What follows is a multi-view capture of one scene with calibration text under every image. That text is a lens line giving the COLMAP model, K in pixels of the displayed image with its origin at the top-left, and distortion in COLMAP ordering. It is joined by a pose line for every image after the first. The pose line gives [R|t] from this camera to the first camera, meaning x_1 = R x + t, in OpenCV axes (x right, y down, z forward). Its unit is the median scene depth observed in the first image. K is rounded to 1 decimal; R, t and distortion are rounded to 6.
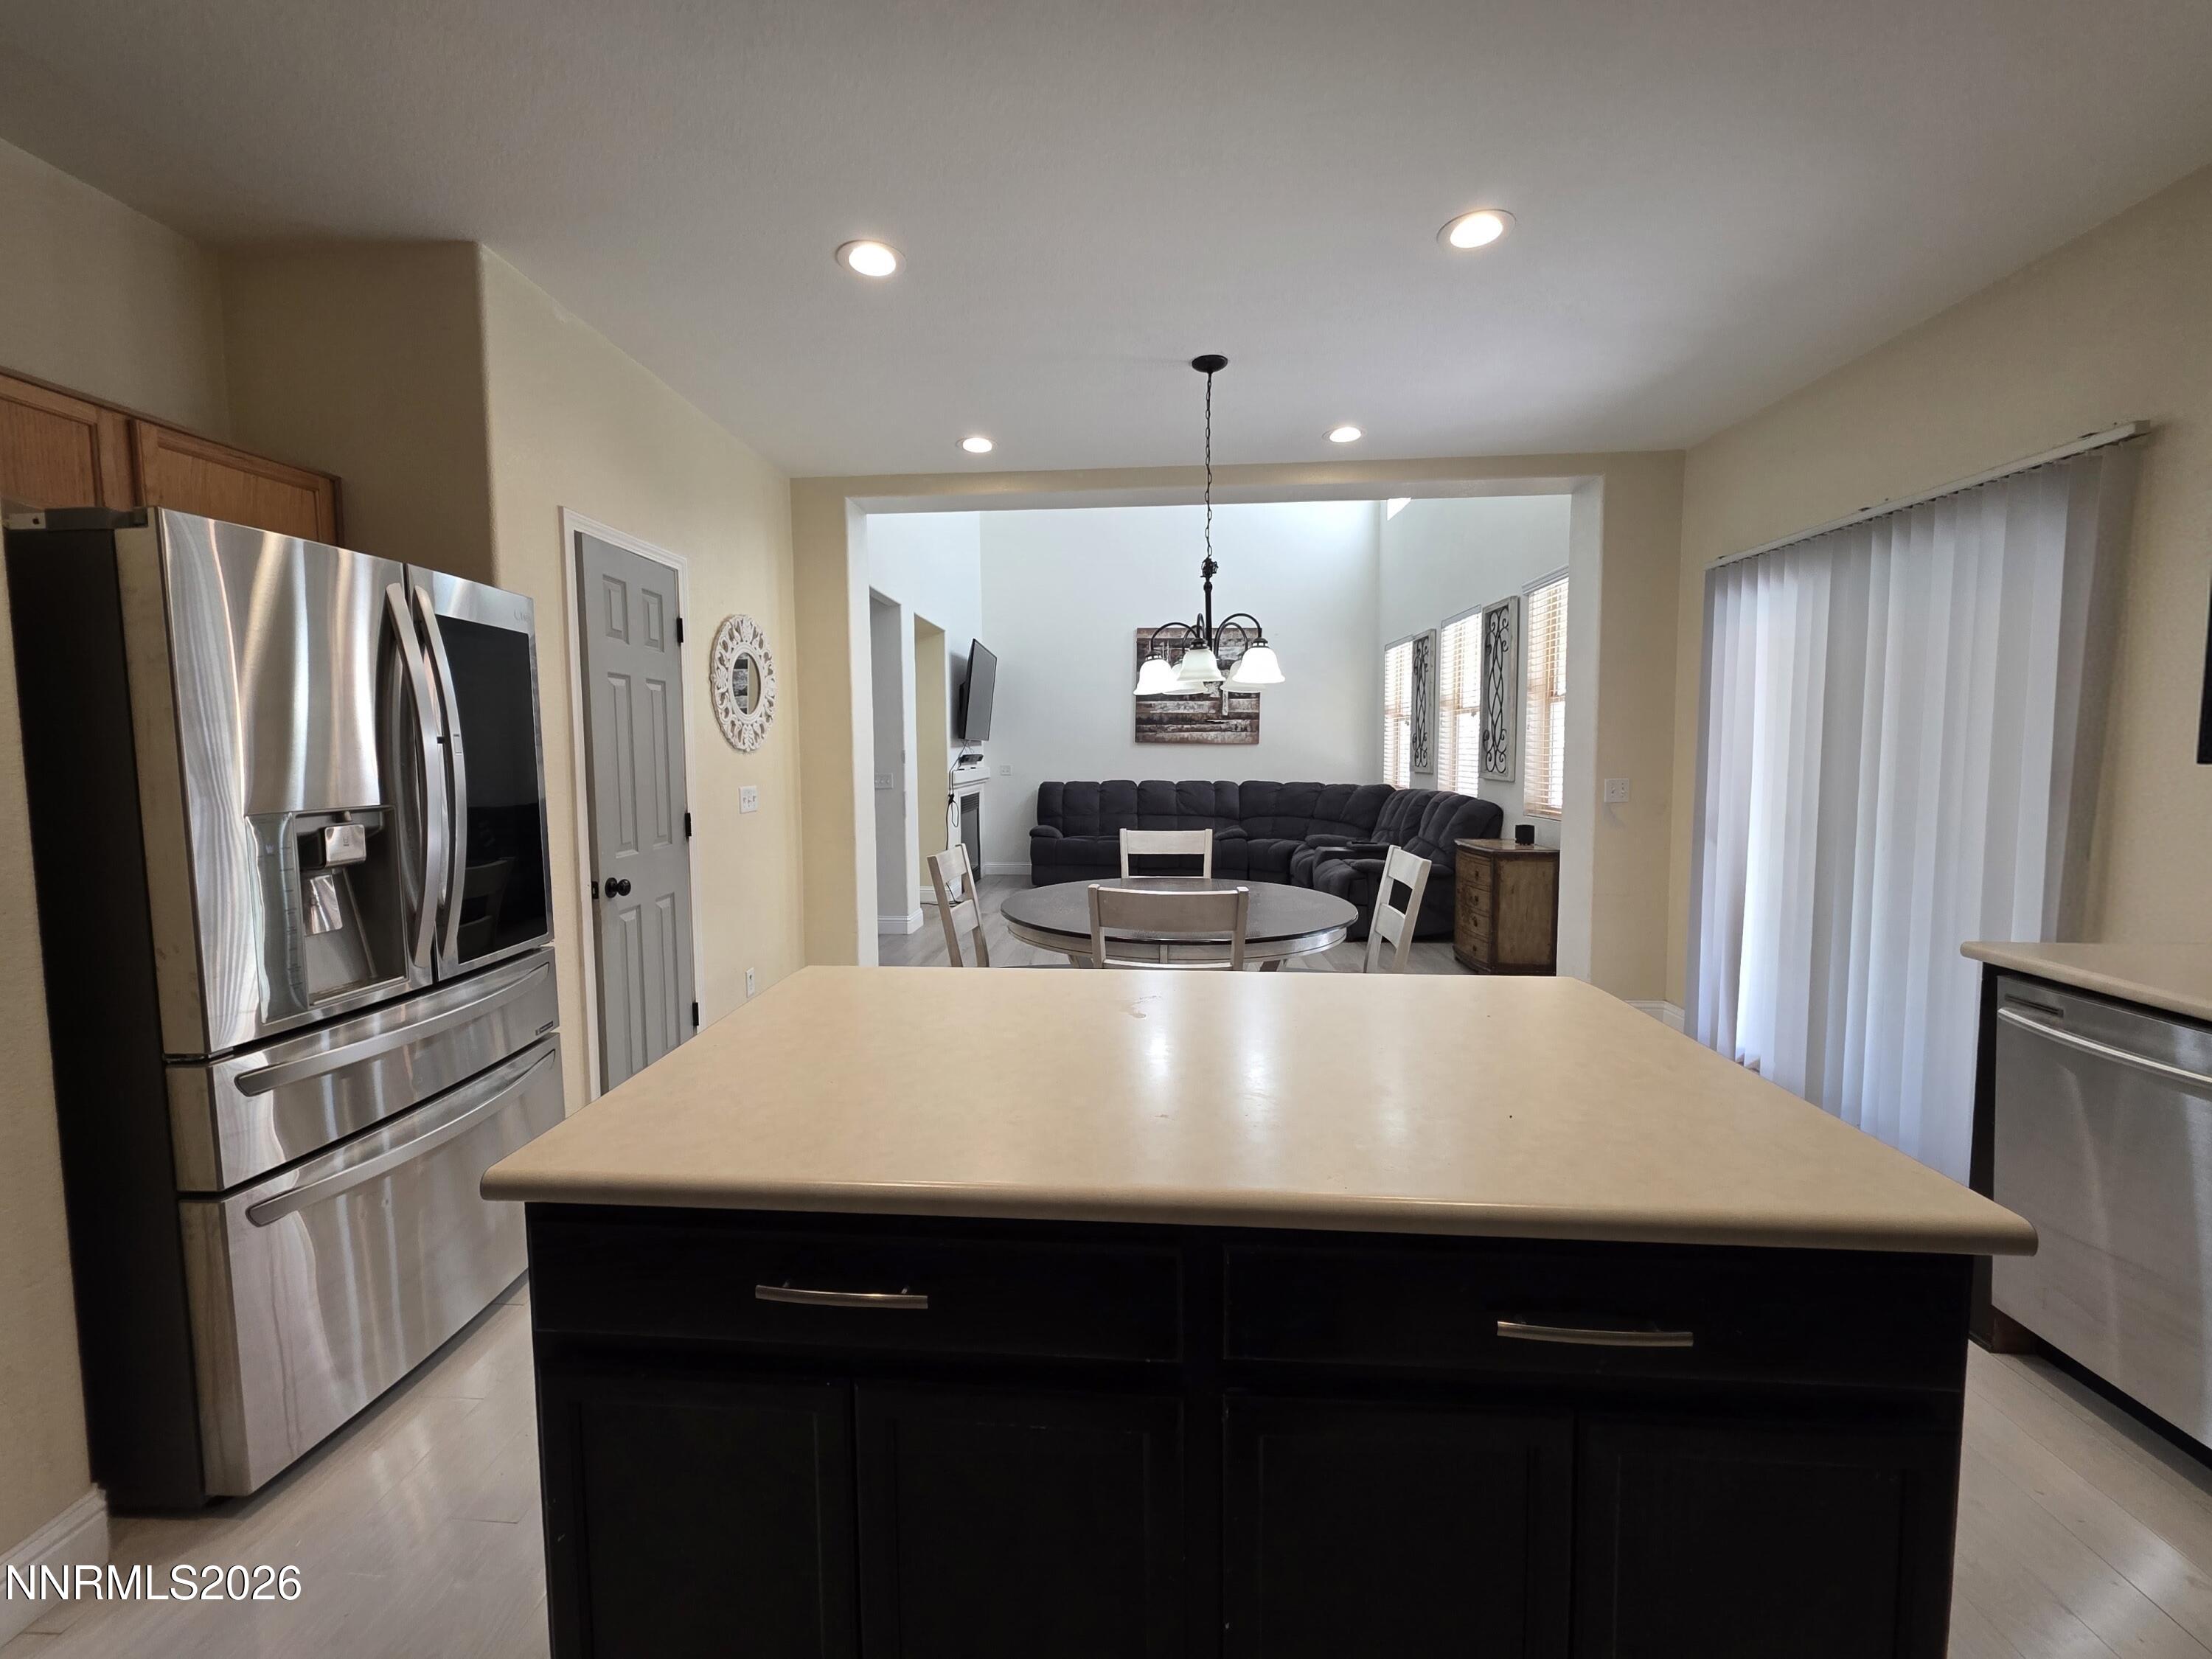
lens RADIAL K [[883.5, 0, 1087.9], [0, 883.5, 797.1], [0, 0, 1]] dist [0.003800, 0.000144]
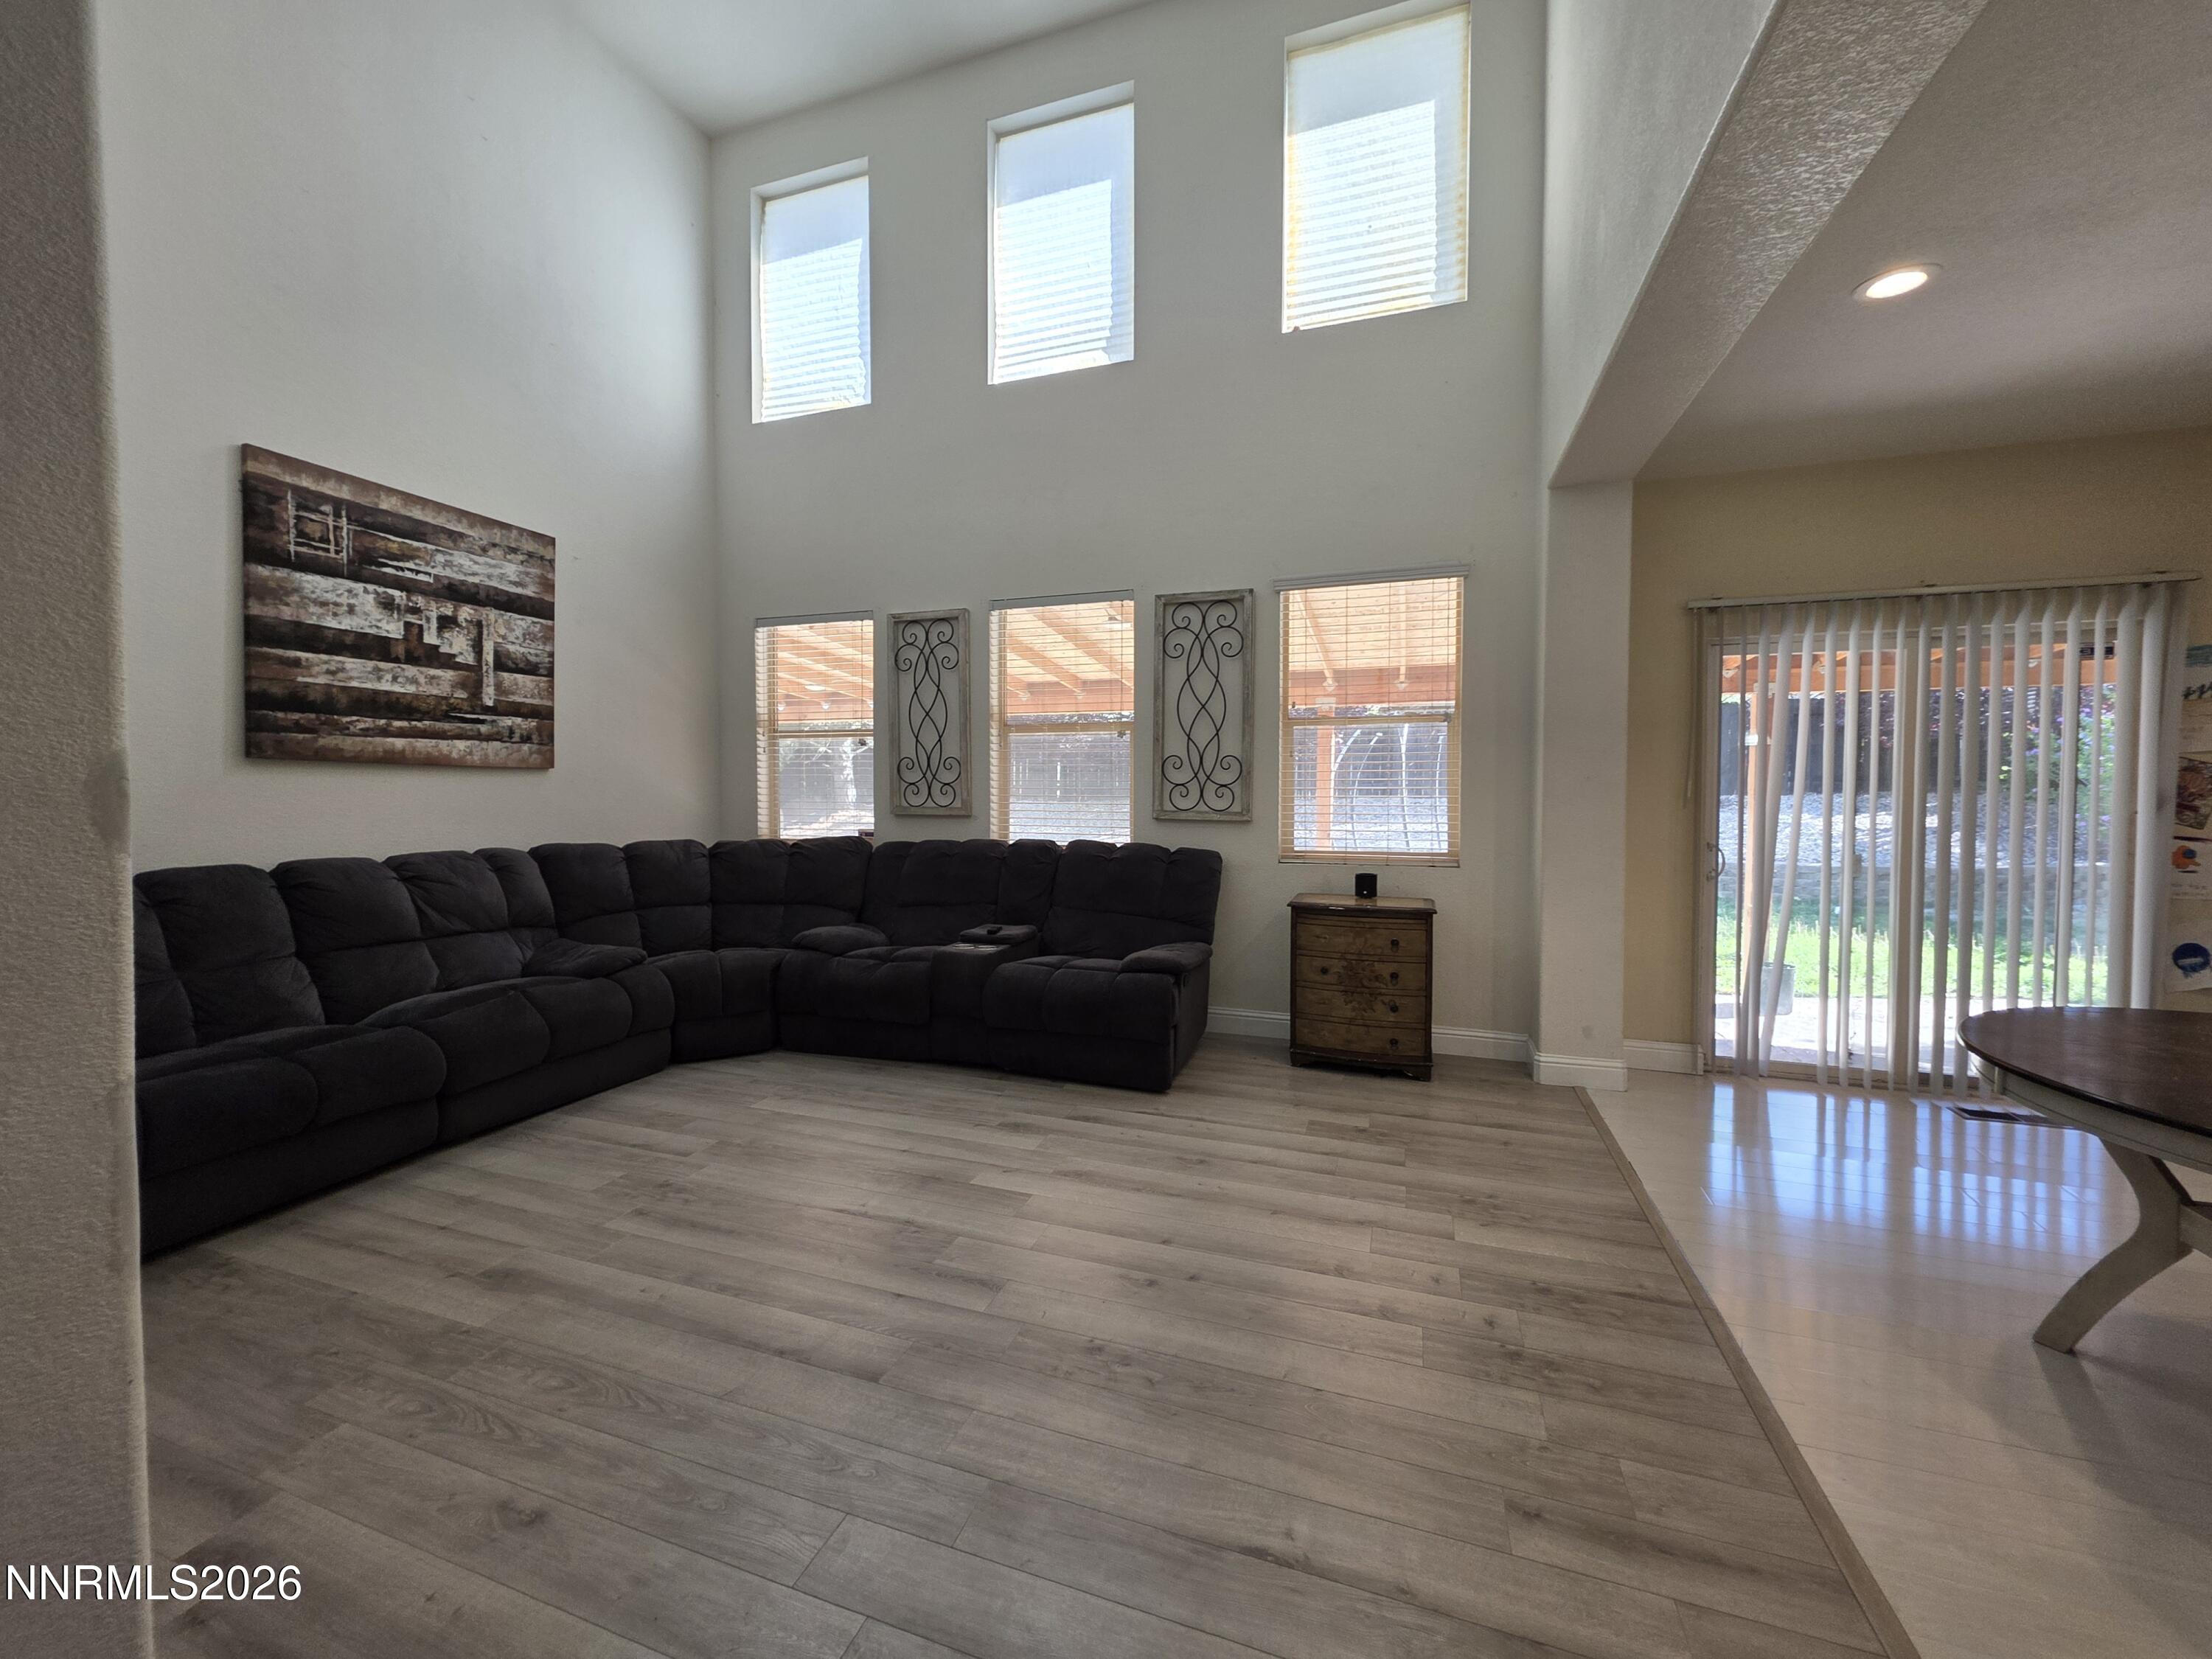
lens RADIAL K [[883.5, 0, 1088.3], [0, 883.5, 807.8], [0, 0, 1]] dist [0.003800, 0.000144]
pose [[0.279756, -0.021923, 0.959821, -0.203350], [0.050491, 0.998692, 0.008094, -0.027534], [-0.958742, 0.046198, 0.280497, 0.577961]]
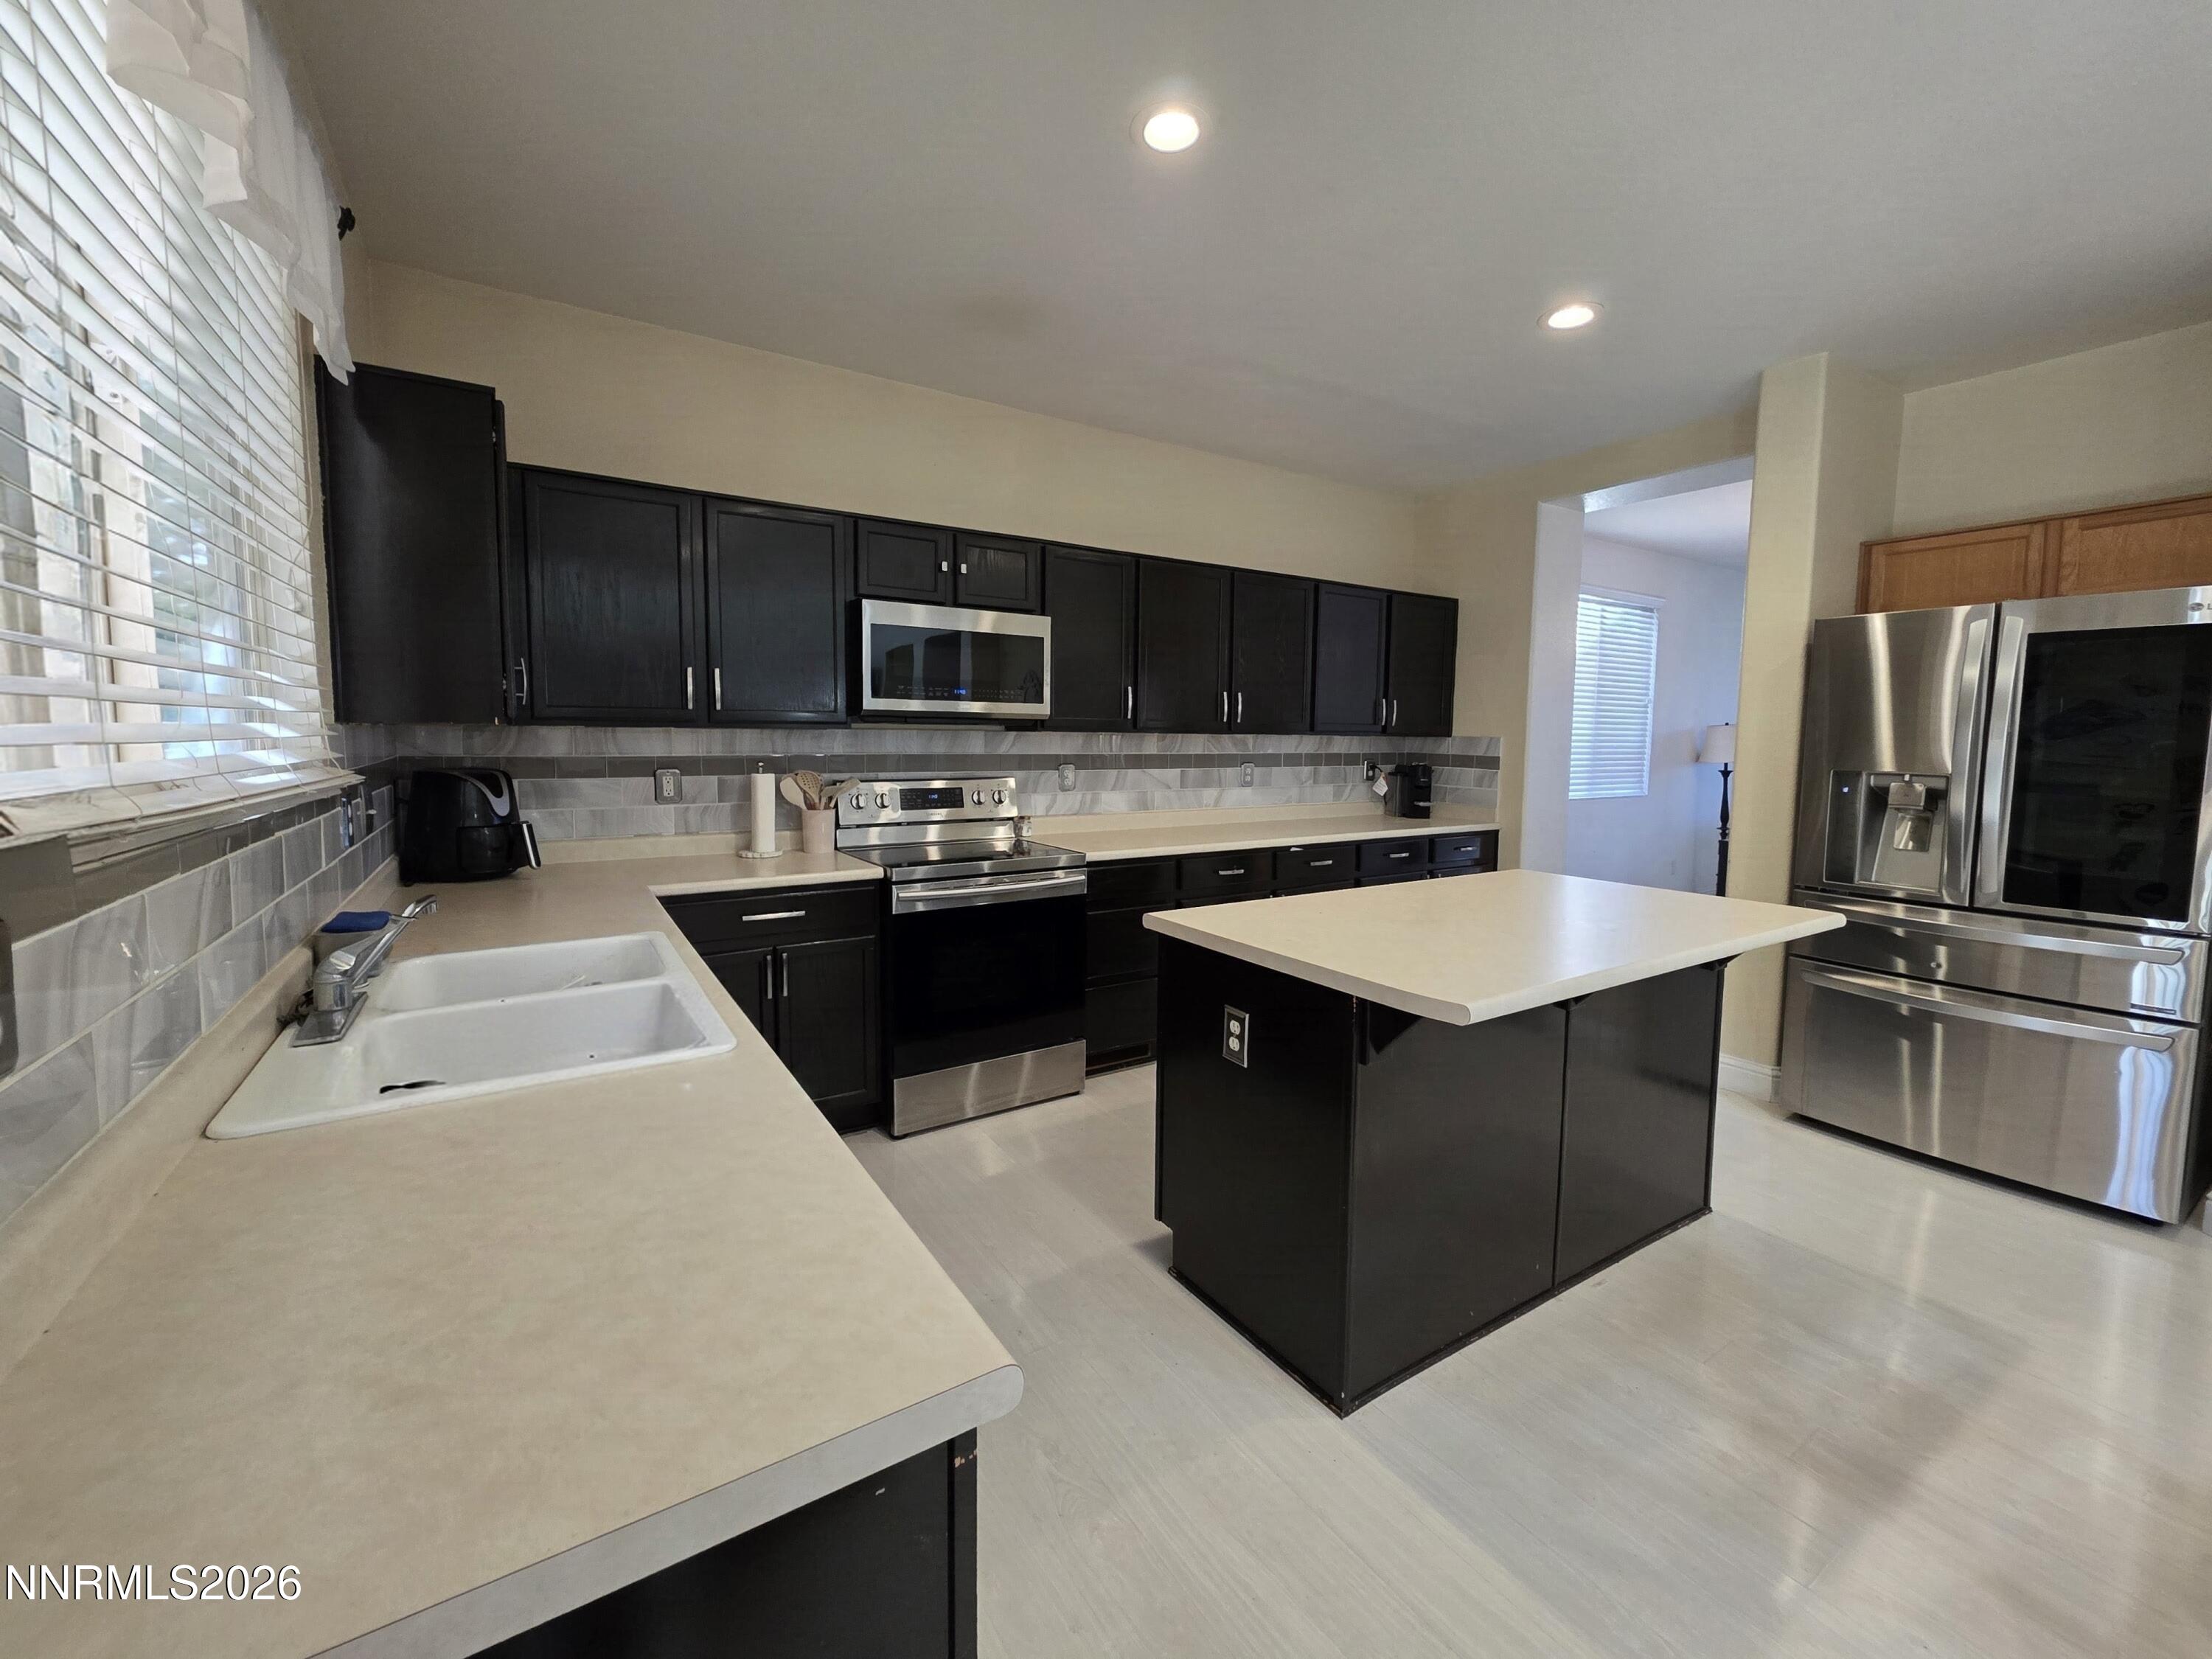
lens RADIAL K [[883.5, 0, 1098.6], [0, 883.5, 808.8], [0, 0, 1]] dist [0.003800, 0.000144]
pose [[-0.801516, 0.050787, -0.595812, 0.246179], [-0.038054, 0.990035, 0.135582, -0.016118], [0.596761, 0.131345, -0.791597, 0.266168]]
